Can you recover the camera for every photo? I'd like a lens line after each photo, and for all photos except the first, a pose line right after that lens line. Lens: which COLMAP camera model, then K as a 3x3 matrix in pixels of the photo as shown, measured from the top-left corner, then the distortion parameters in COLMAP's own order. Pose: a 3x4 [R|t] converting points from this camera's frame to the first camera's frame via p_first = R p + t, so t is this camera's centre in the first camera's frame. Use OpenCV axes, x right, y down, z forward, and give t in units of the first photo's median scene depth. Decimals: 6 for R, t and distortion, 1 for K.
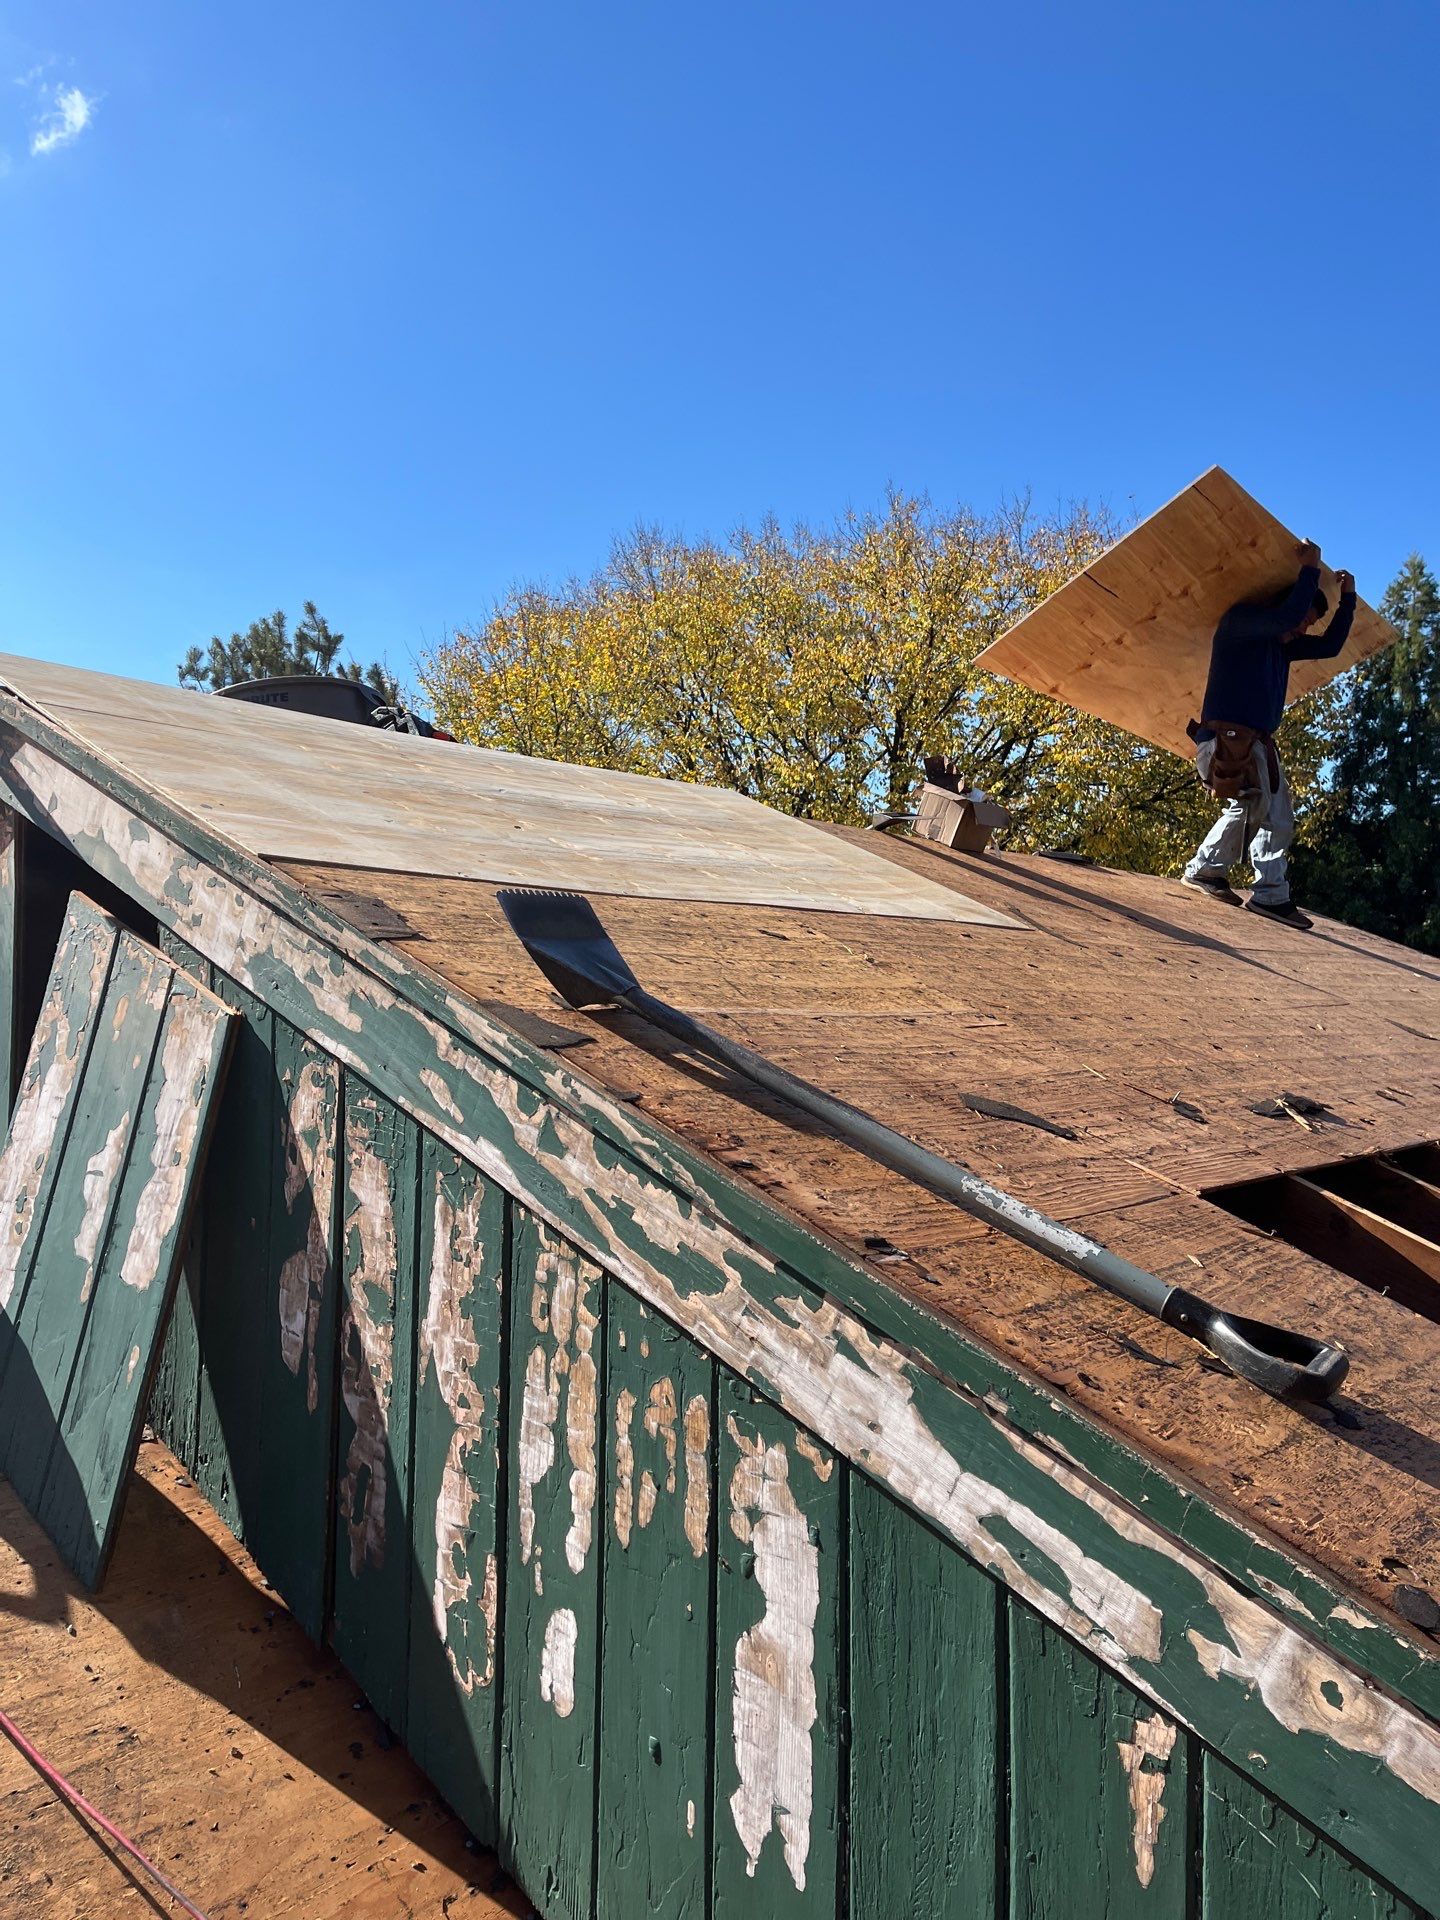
lens RADIAL K [[1447.2, 0, 713.2], [0, 1447.2, 948.9], [0, 0, 1]] dist [0.097744, -0.126300]
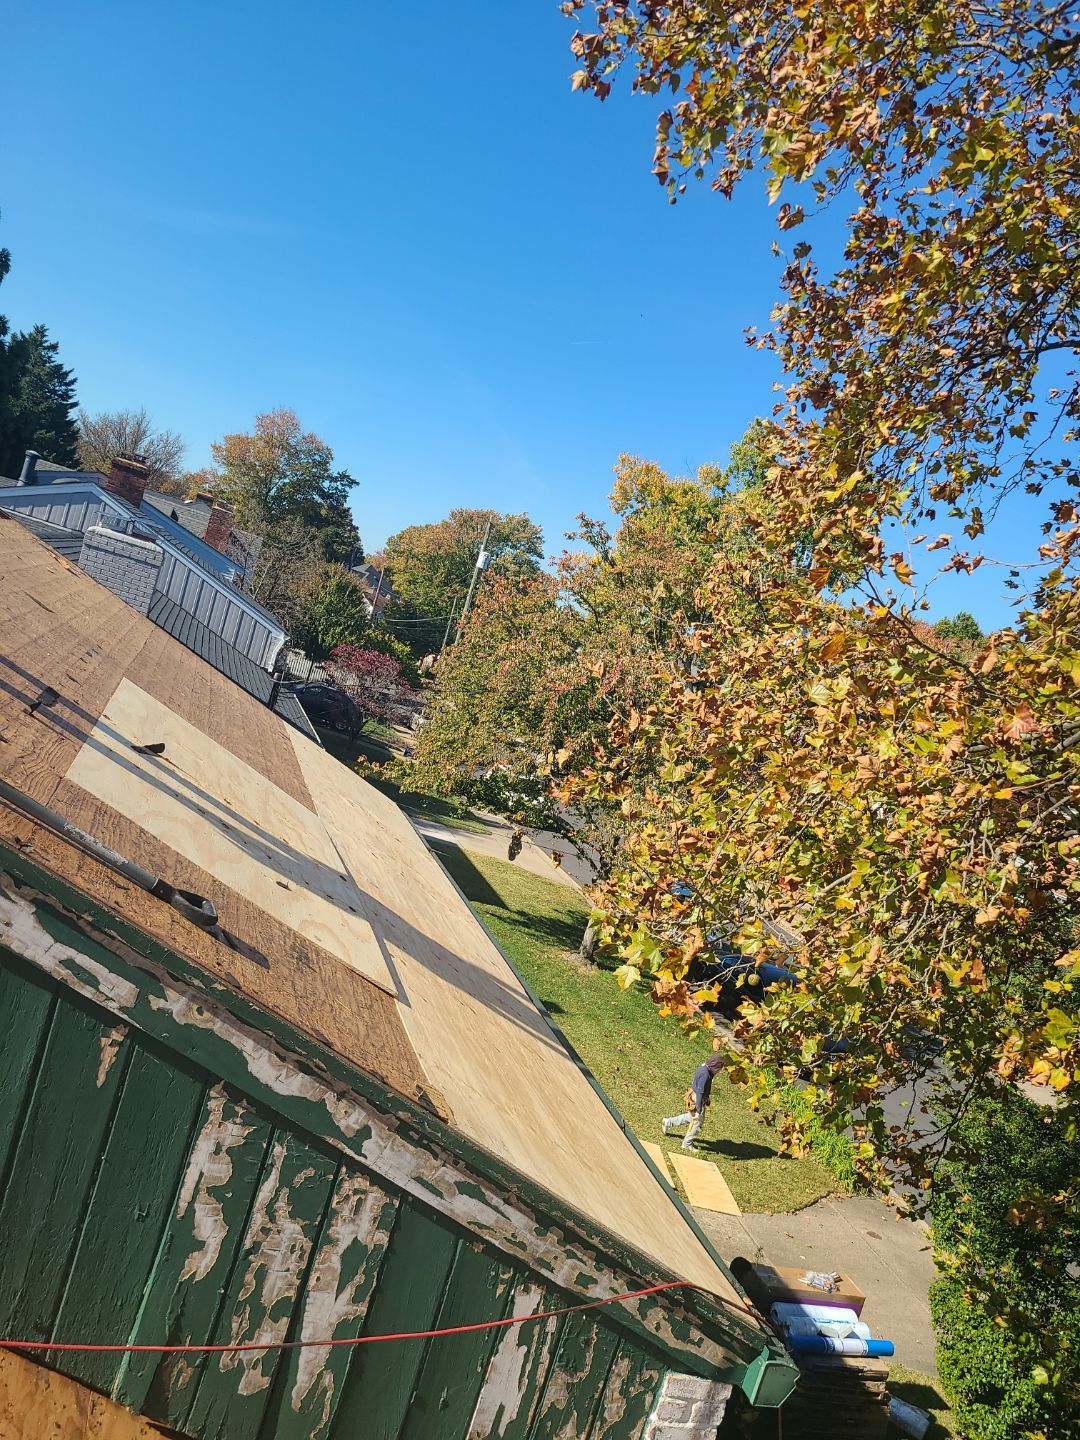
lens RADIAL K [[1096.8, 0, 538.6], [0, 1096.8, 756.1], [0, 0, 1]] dist [0.051204, -0.003034]
pose [[0.498580, 0.056349, 0.865010, -0.819883], [-0.324329, 0.937533, 0.125865, -0.321045], [-0.803883, -0.343301, 0.485712, -0.295688]]
